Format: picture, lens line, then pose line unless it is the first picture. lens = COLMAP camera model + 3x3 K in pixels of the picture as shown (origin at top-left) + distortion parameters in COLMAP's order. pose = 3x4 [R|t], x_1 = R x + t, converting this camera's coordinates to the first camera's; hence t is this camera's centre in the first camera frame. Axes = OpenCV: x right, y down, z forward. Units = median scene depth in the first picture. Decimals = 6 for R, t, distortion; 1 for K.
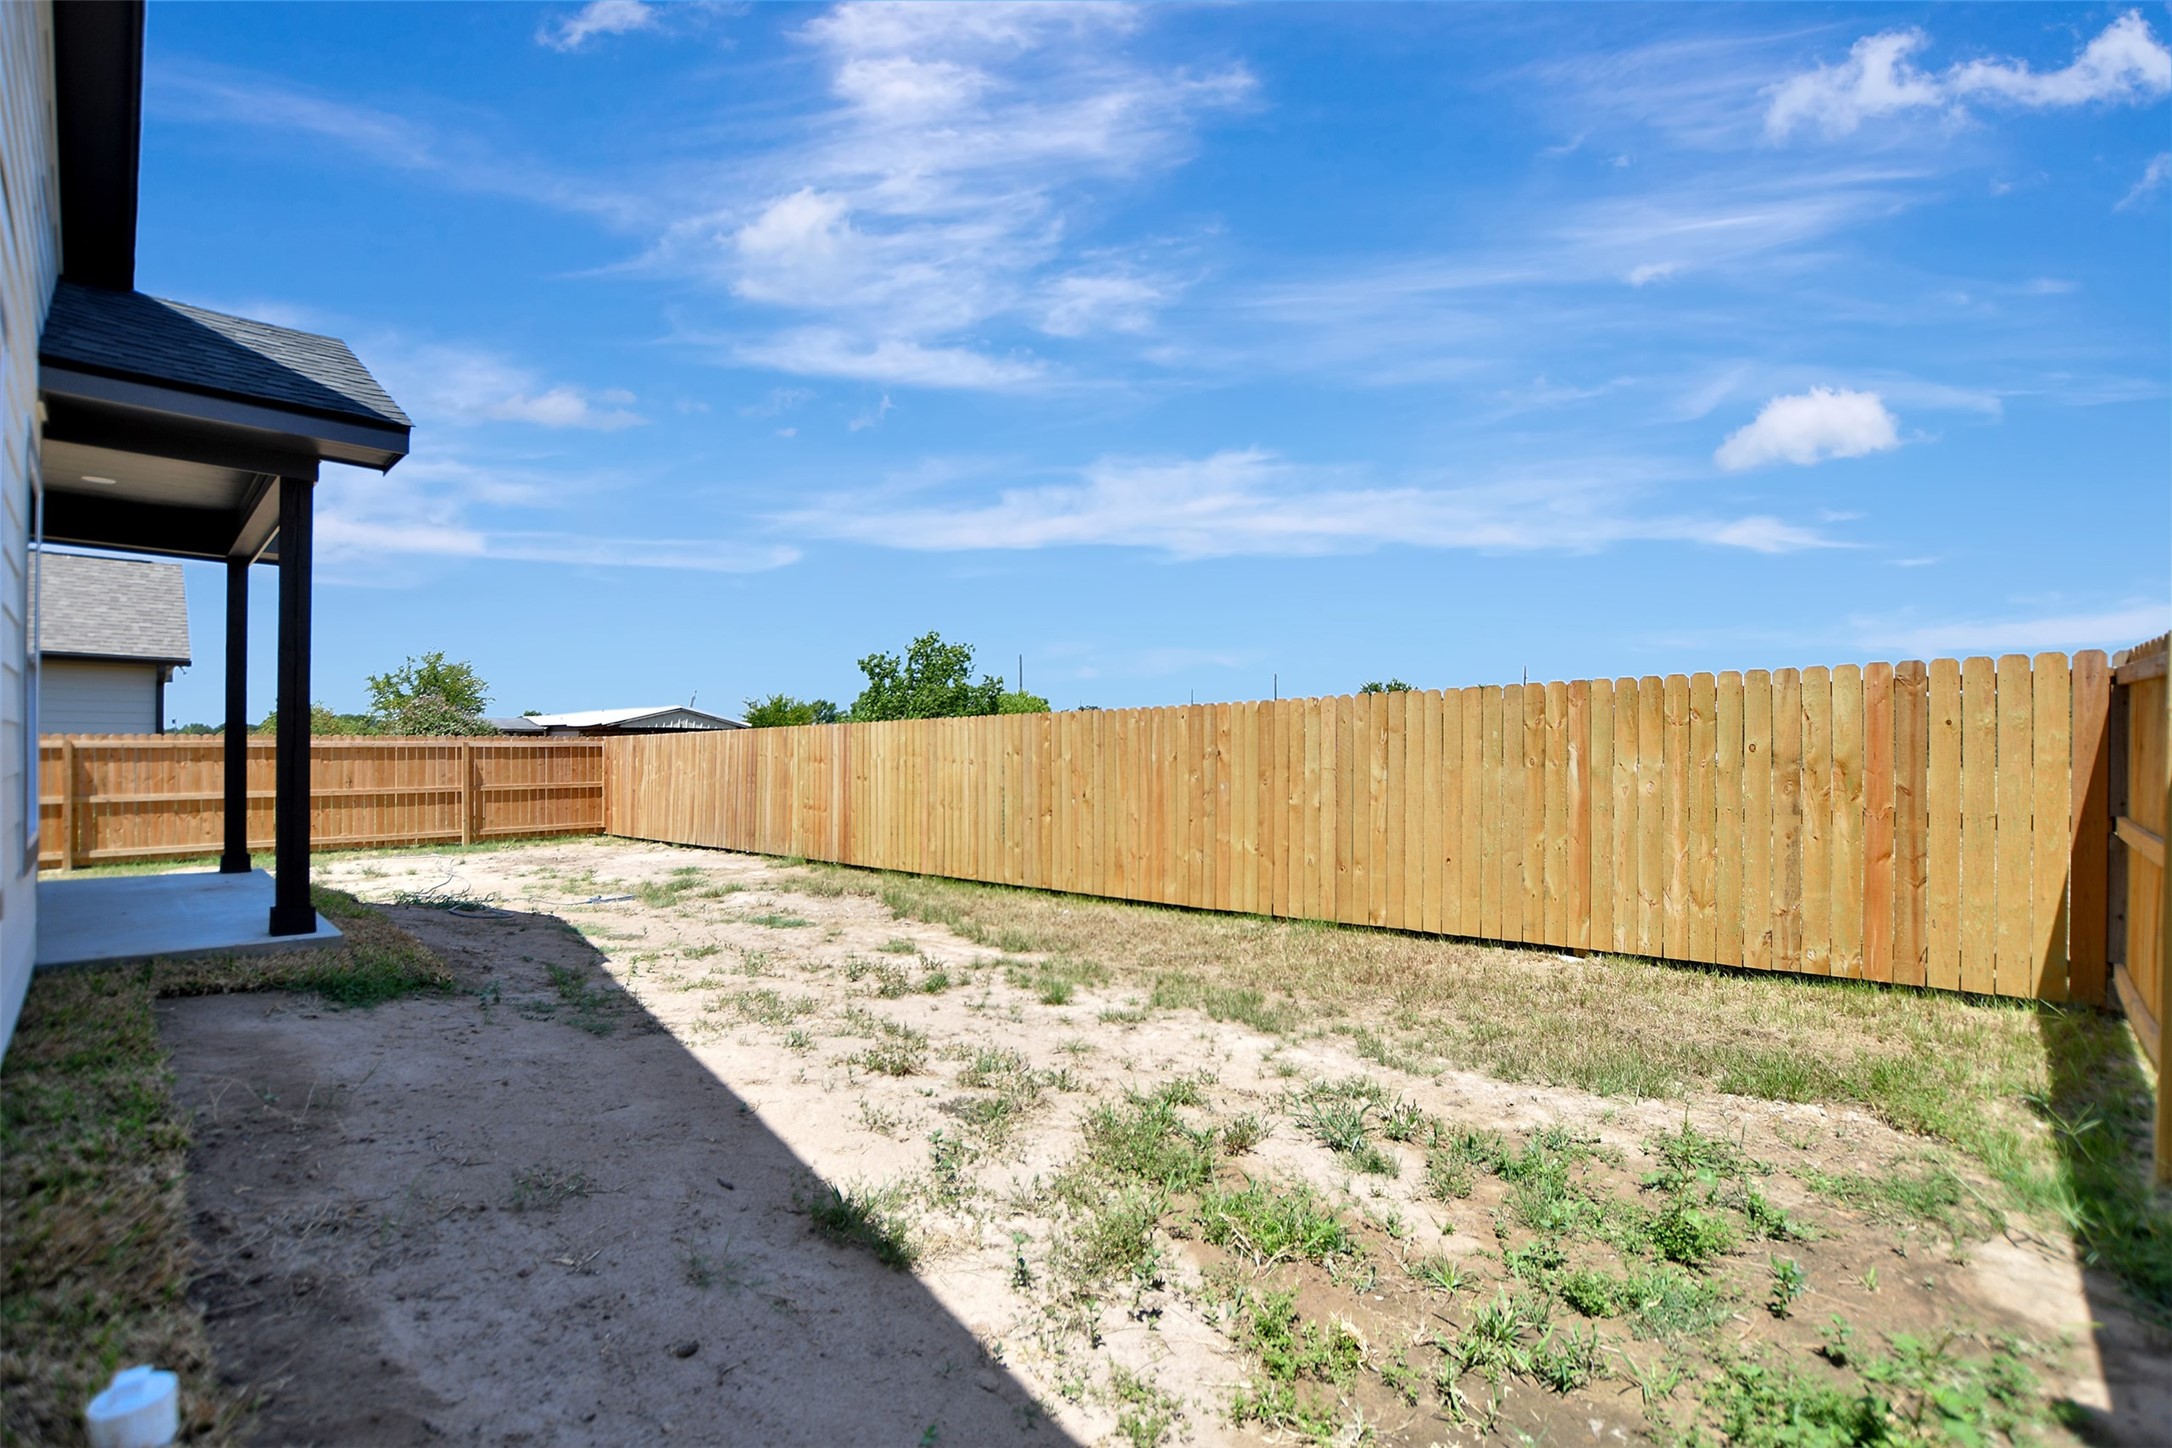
lens RADIAL K [[947.9, 0, 1075.8], [0, 947.9, 740.5], [0, 0, 1]] dist [-0.006722, 0.000222]
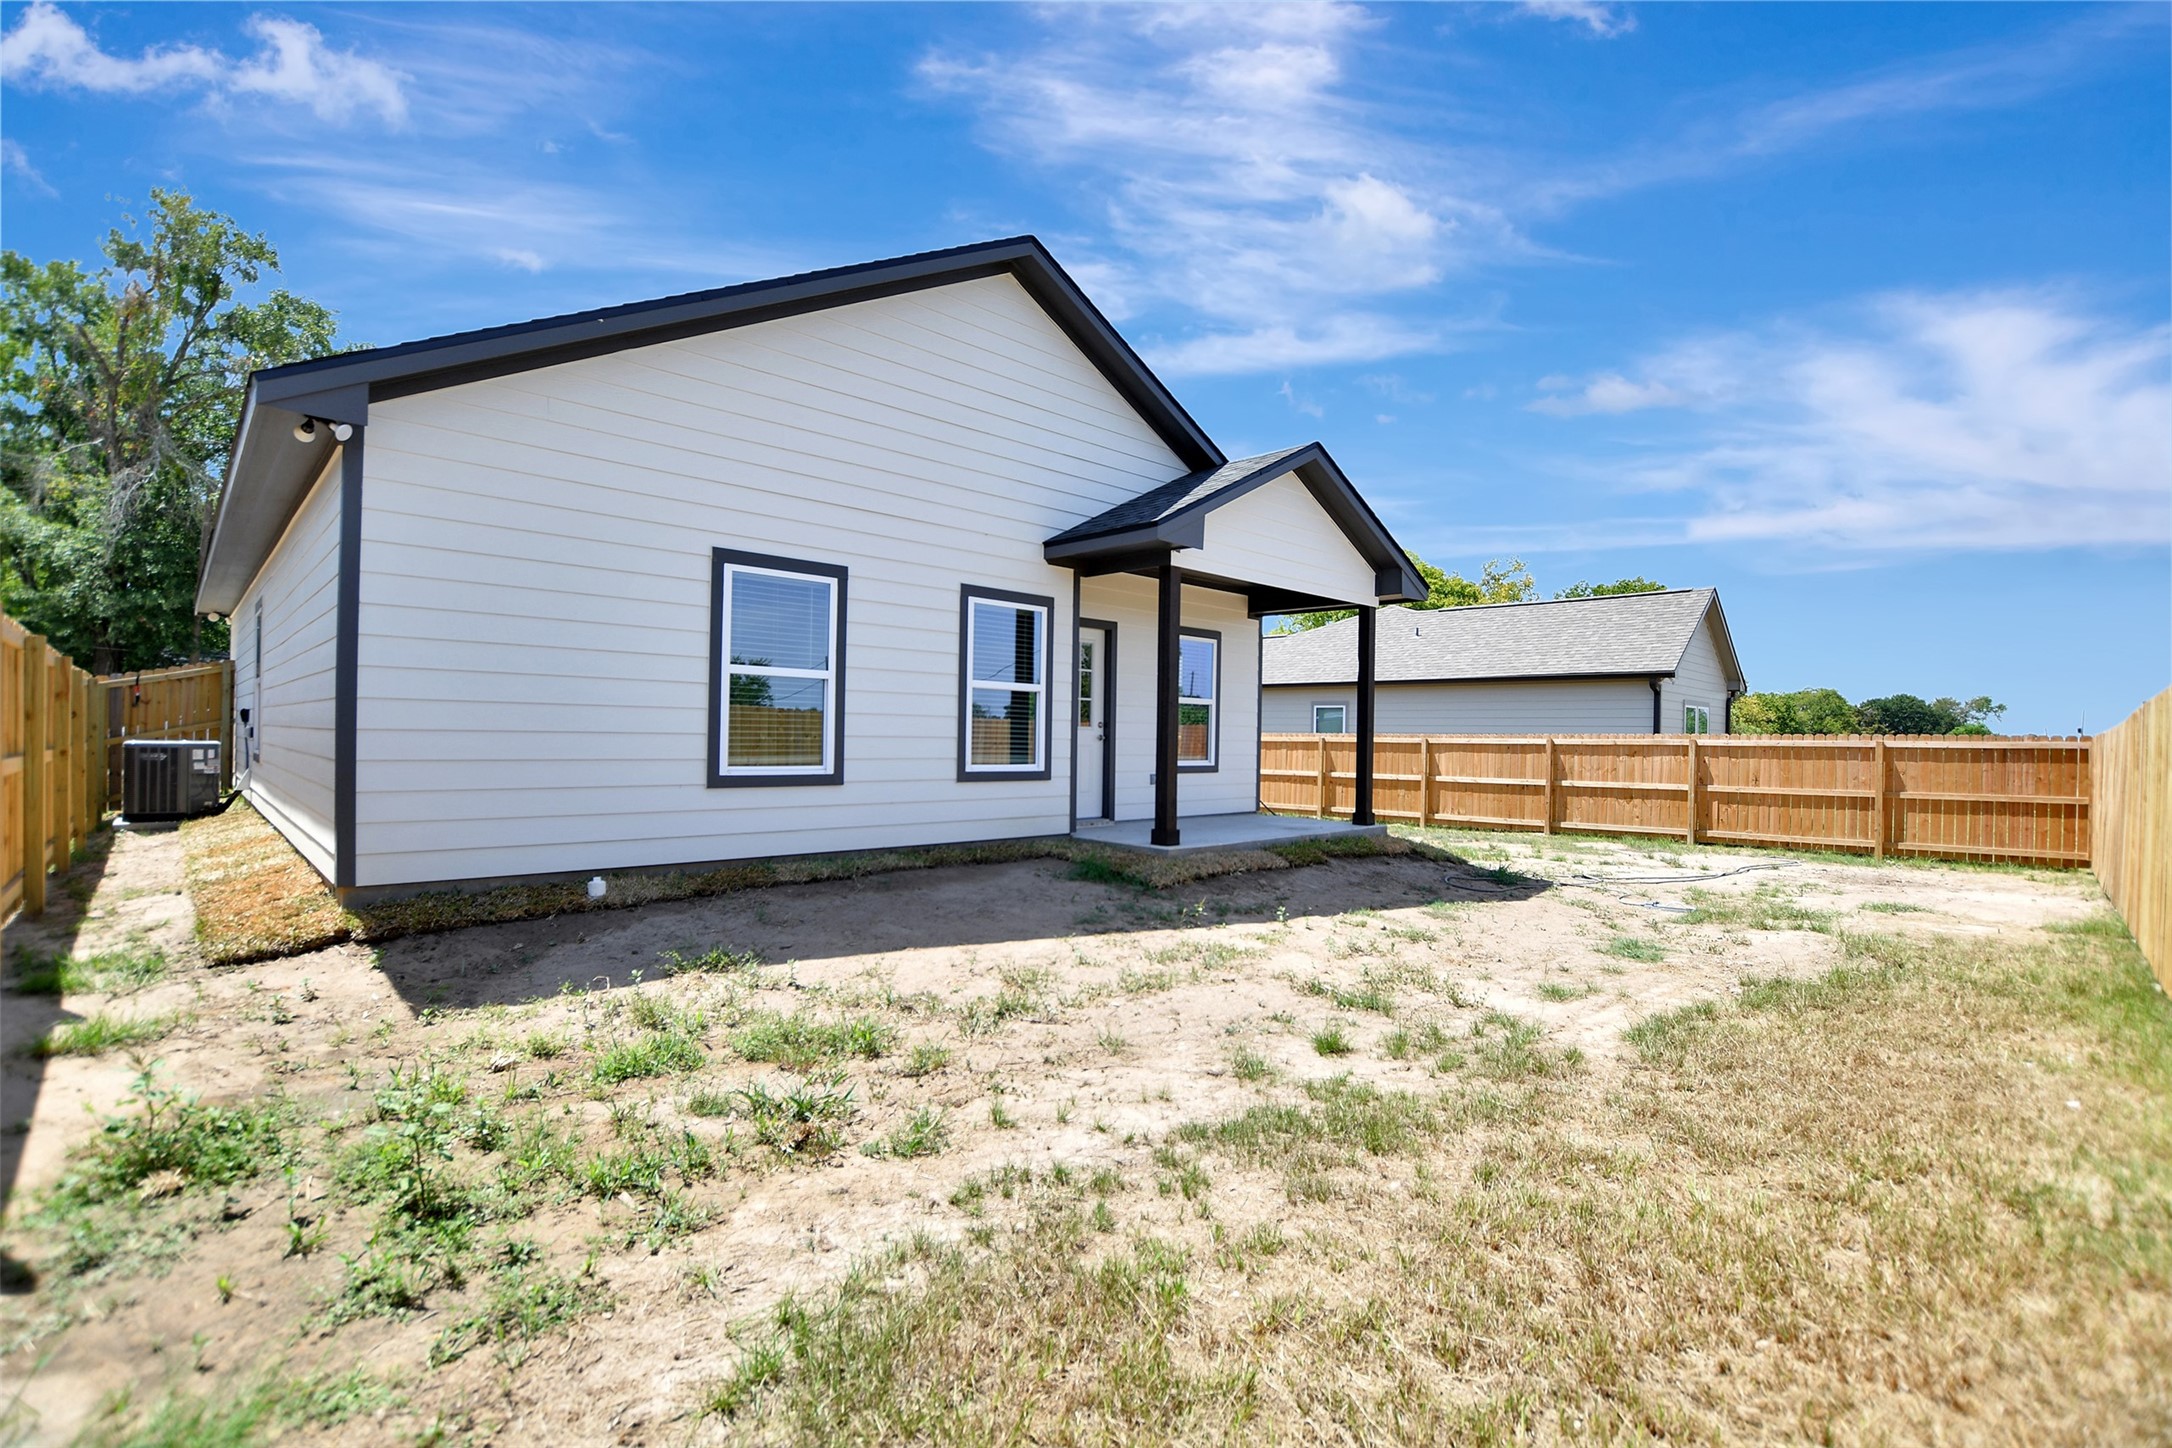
lens RADIAL K [[947.9, 0, 1075.8], [0, 947.9, 740.5], [0, 0, 1]] dist [-0.006722, 0.000222]
pose [[-0.033161, -0.003529, -0.999444, 0.317619], [-0.009072, 0.999954, -0.003229, 0.012230], [0.999409, 0.008960, -0.033191, 0.341958]]
